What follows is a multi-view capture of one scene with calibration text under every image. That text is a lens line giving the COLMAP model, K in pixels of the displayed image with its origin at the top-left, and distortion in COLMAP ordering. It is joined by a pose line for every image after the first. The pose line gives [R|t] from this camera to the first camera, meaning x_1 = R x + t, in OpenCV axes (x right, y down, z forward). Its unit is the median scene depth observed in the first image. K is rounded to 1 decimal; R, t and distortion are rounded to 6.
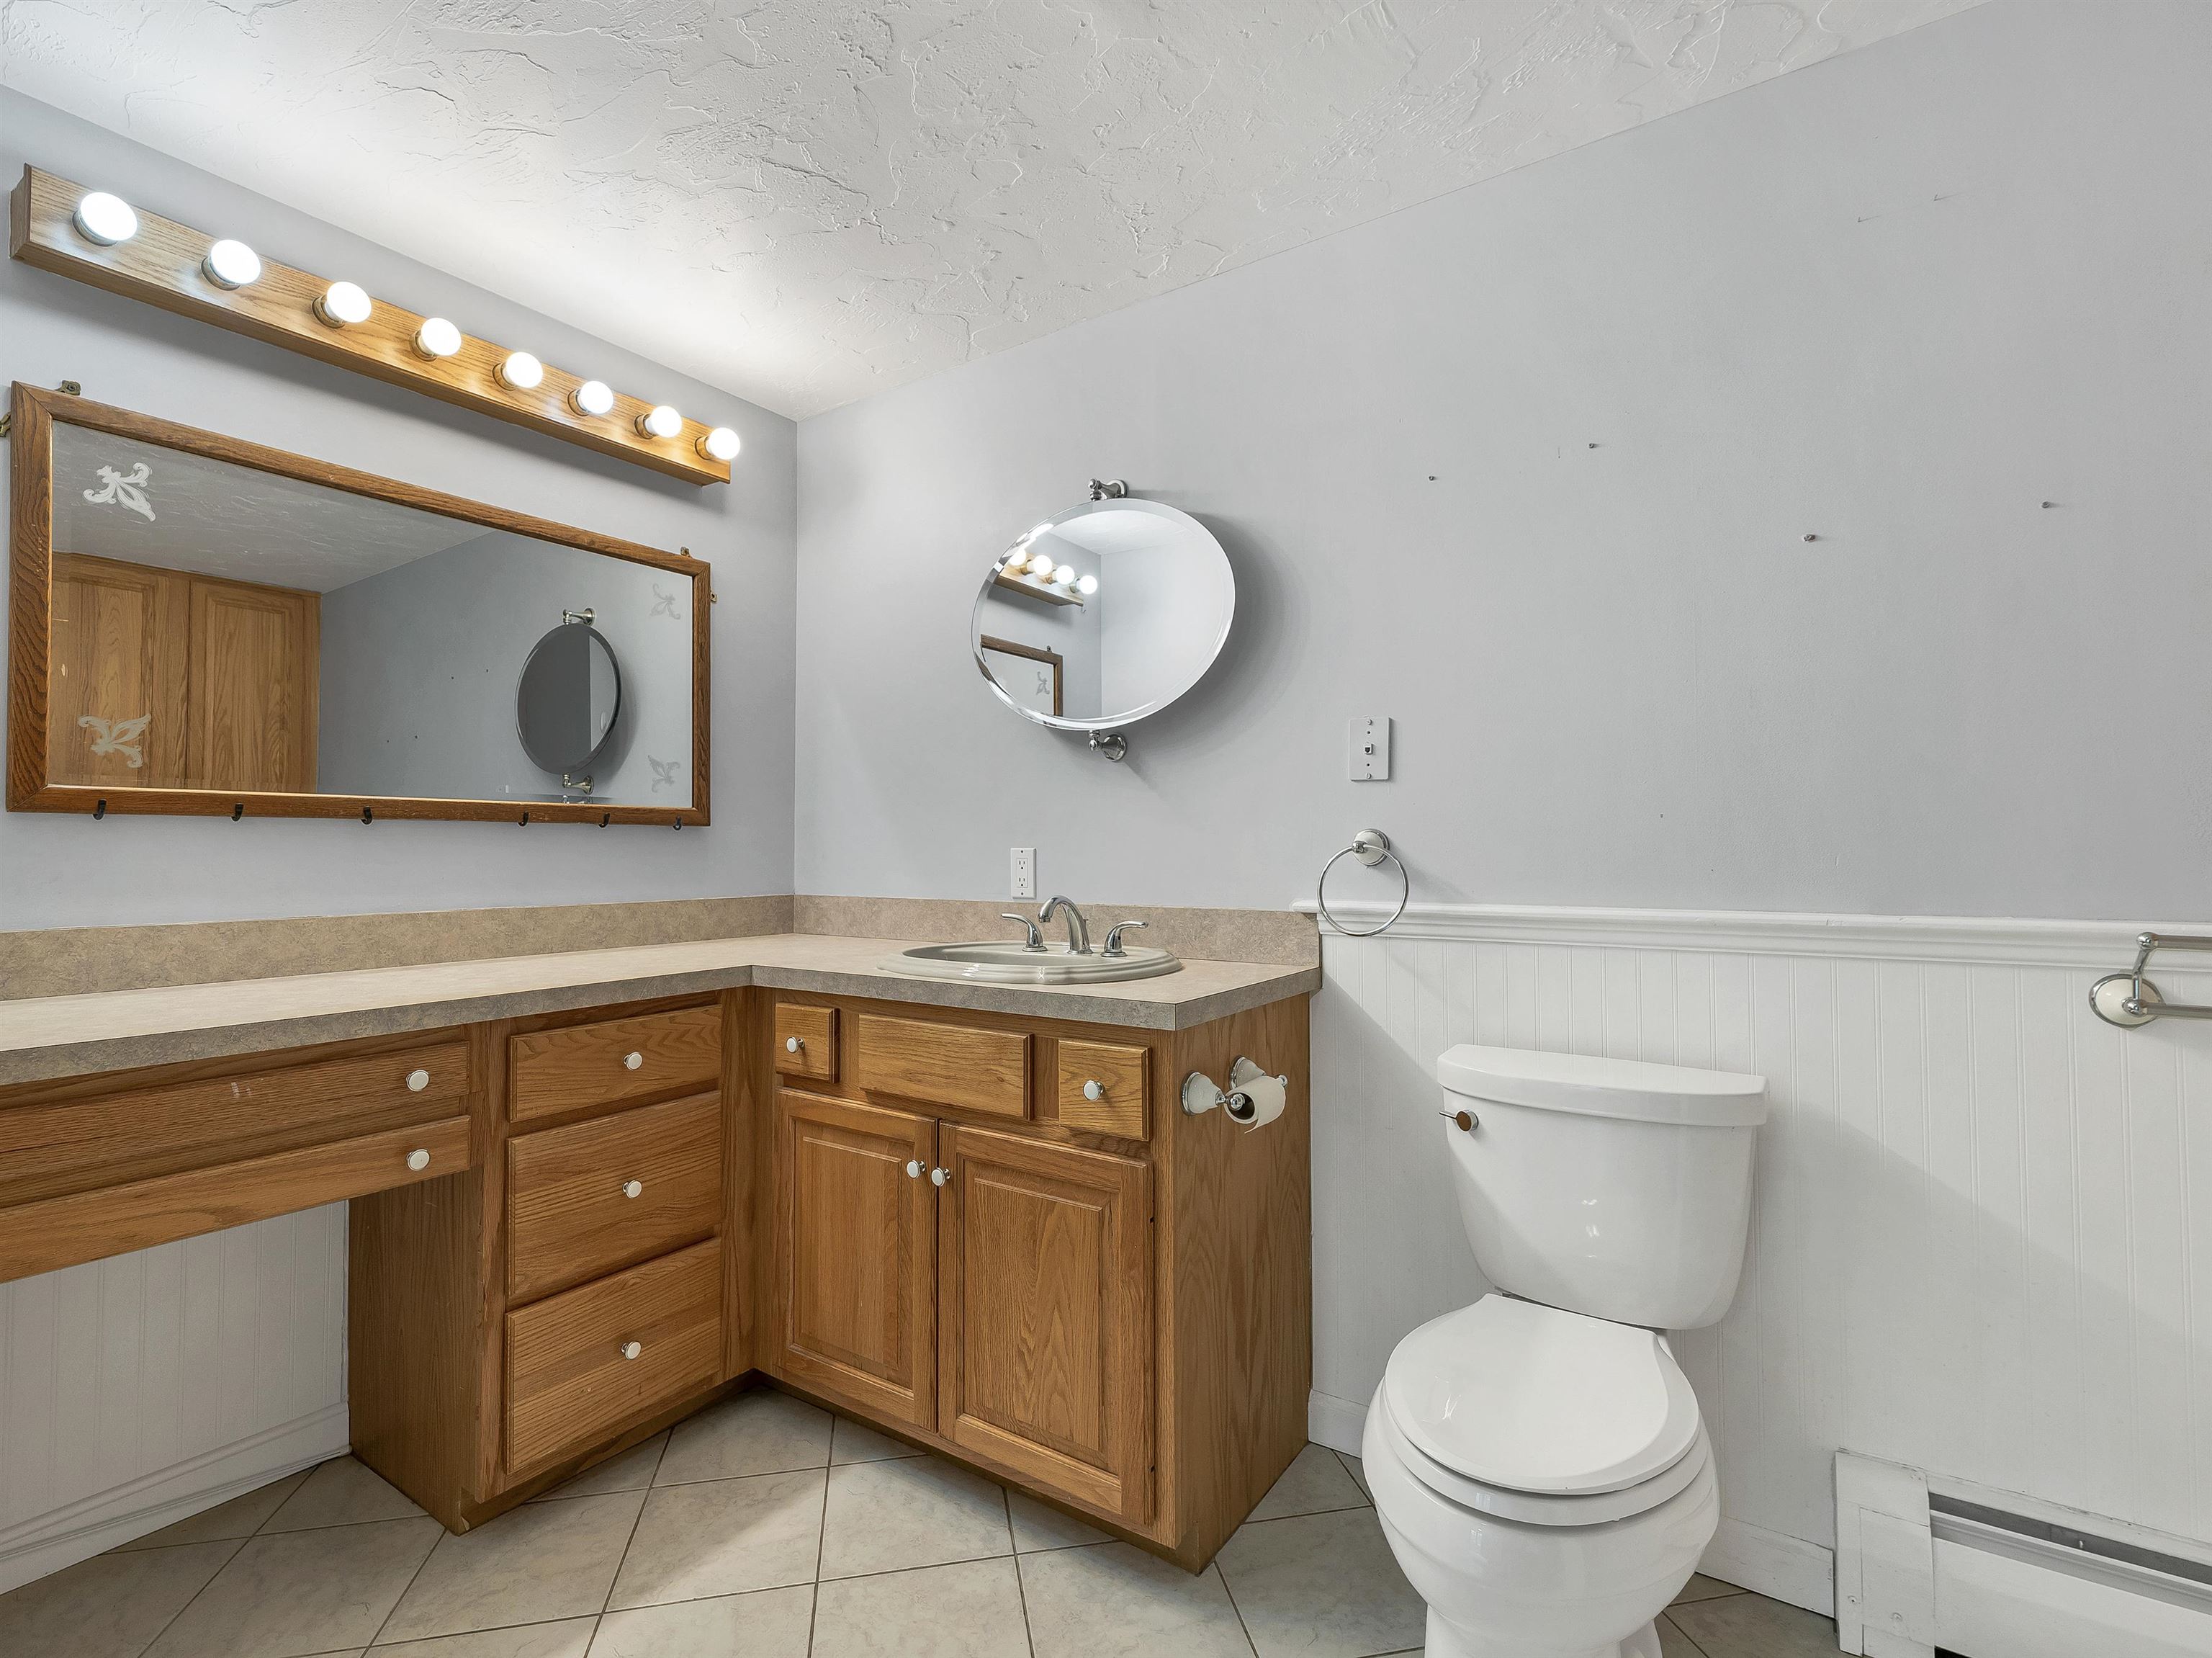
lens RADIAL K [[1041.6, 0, 1082.8], [0, 1041.6, 836.4], [0, 0, 1]] dist [0.001831, -0.000777]
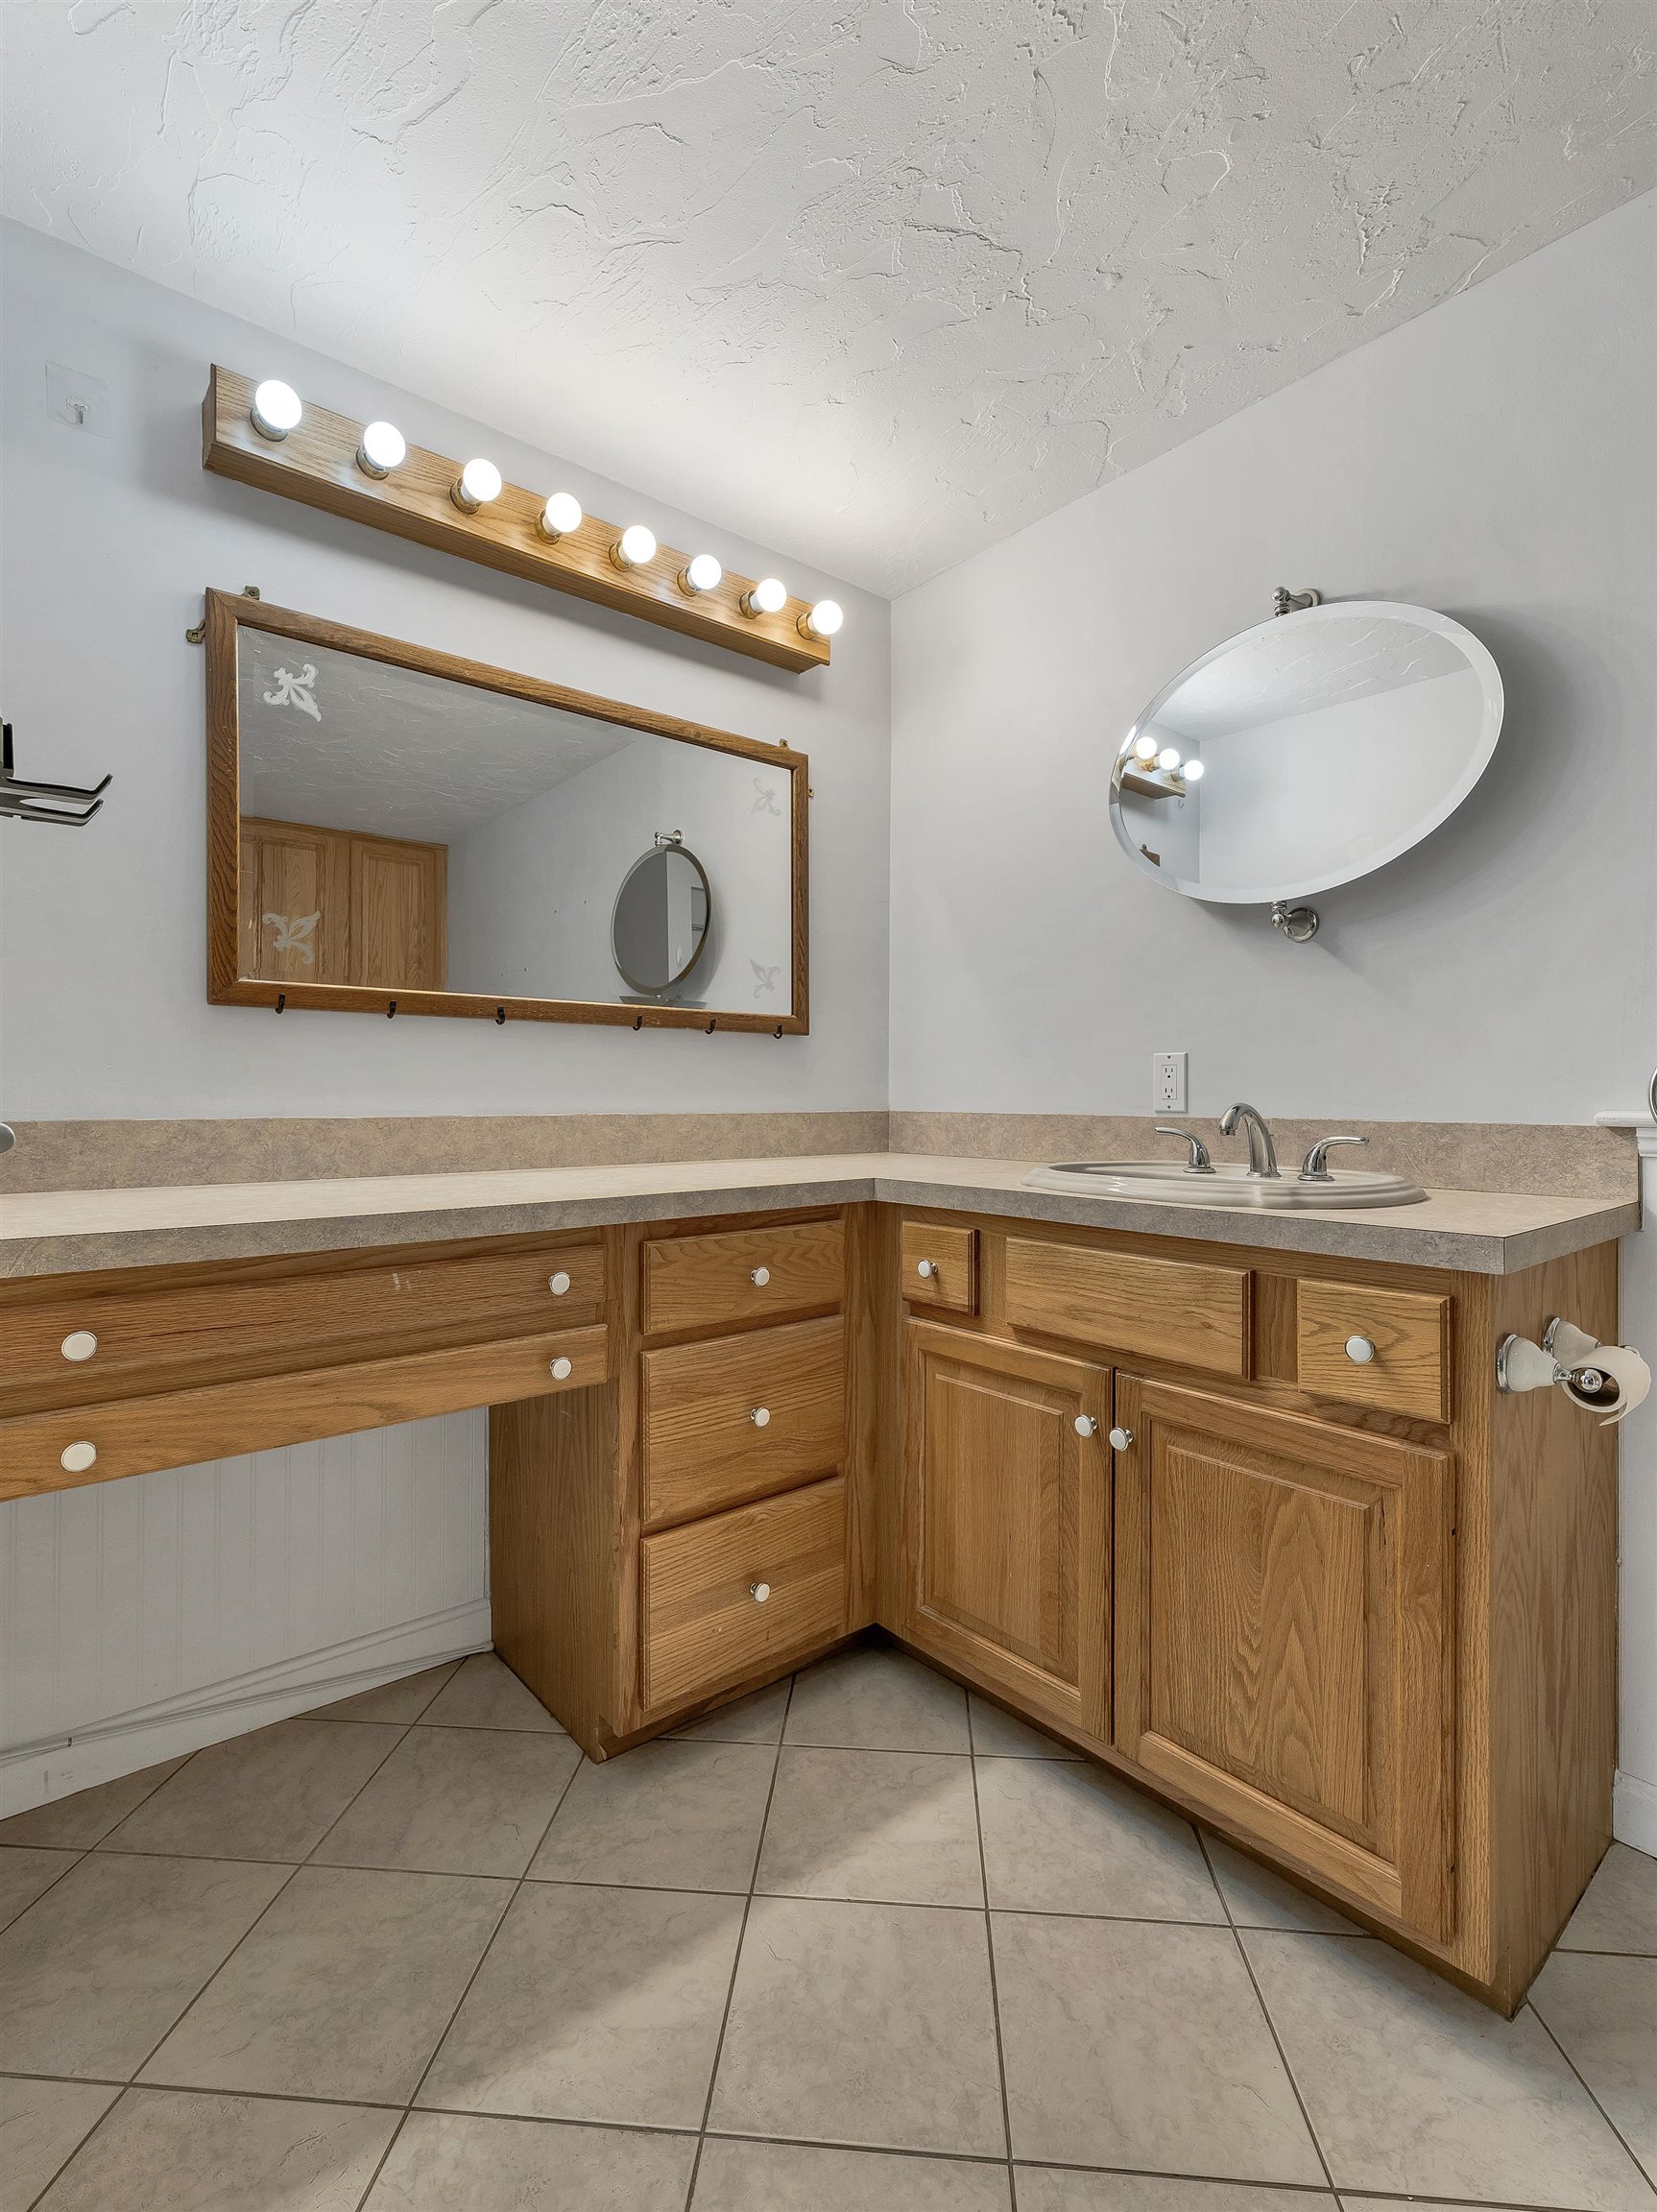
lens RADIAL K [[1001.6, 0, 787.2], [0, 1001.6, 1108.2], [0, 0, 1]] dist [-0.000658, -0.000039]
pose [[0.955812, 0.005920, -0.293918, -0.159893], [0.001330, 0.999700, 0.024459, 0.049506], [0.293975, -0.023770, 0.955518, 0.184140]]
